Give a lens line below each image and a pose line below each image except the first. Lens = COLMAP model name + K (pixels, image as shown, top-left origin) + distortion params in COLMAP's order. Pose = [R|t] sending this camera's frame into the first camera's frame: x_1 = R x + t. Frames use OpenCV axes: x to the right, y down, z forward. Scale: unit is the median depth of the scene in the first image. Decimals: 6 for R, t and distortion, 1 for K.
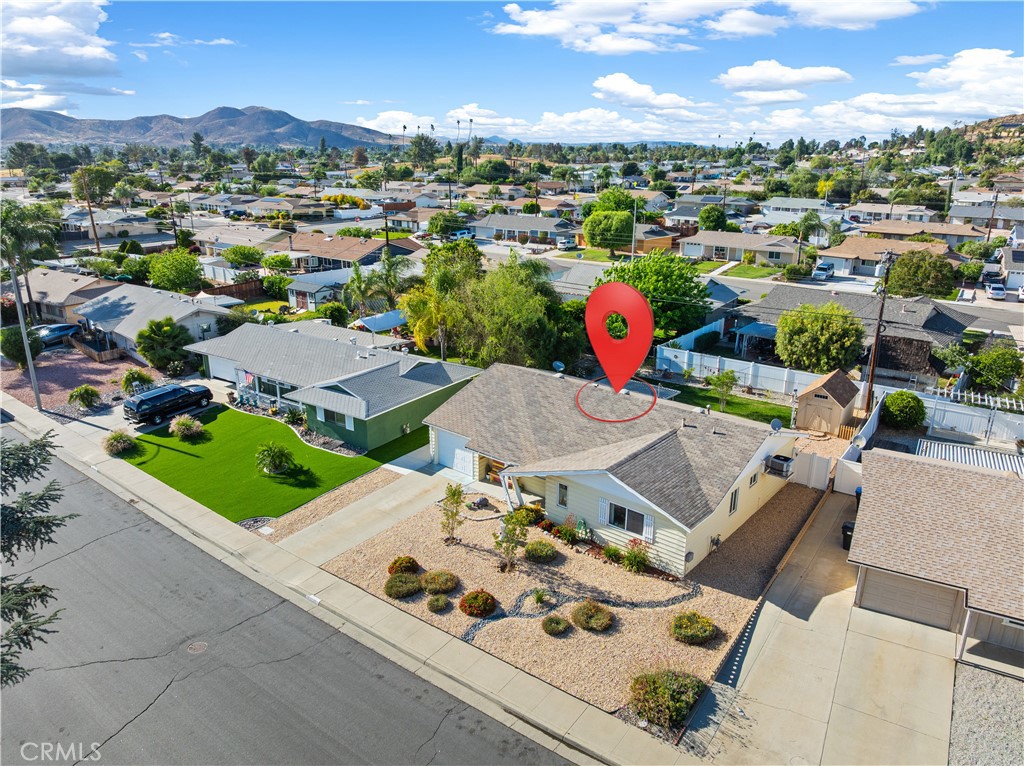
lens RADIAL K [[721.5, 0, 515.1], [0, 721.5, 384.7], [0, 0, 1]] dist [-0.042889, 0.005865]
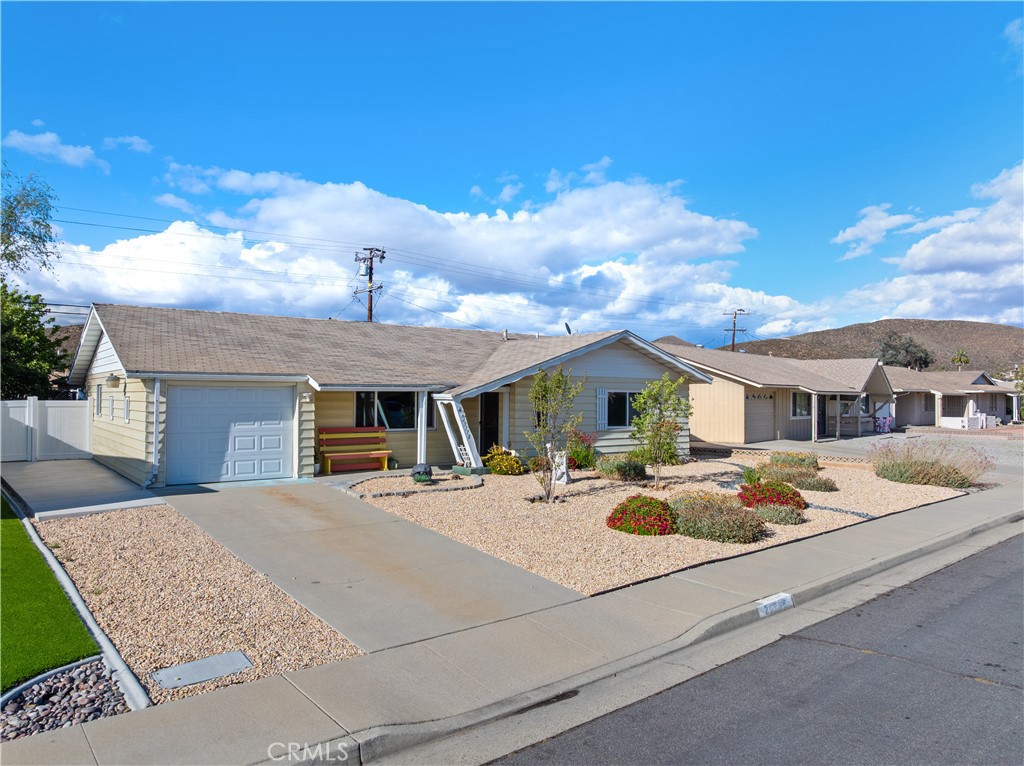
lens RADIAL K [[721.5, 0, 510.1], [0, 721.5, 388.3], [0, 0, 1]] dist [-0.042889, 0.005865]
pose [[0.214250, 0.015258, 0.976660, -0.629251], [0.299235, 0.950778, -0.080497, 0.208878], [-0.929815, 0.309497, 0.199138, 1.053151]]
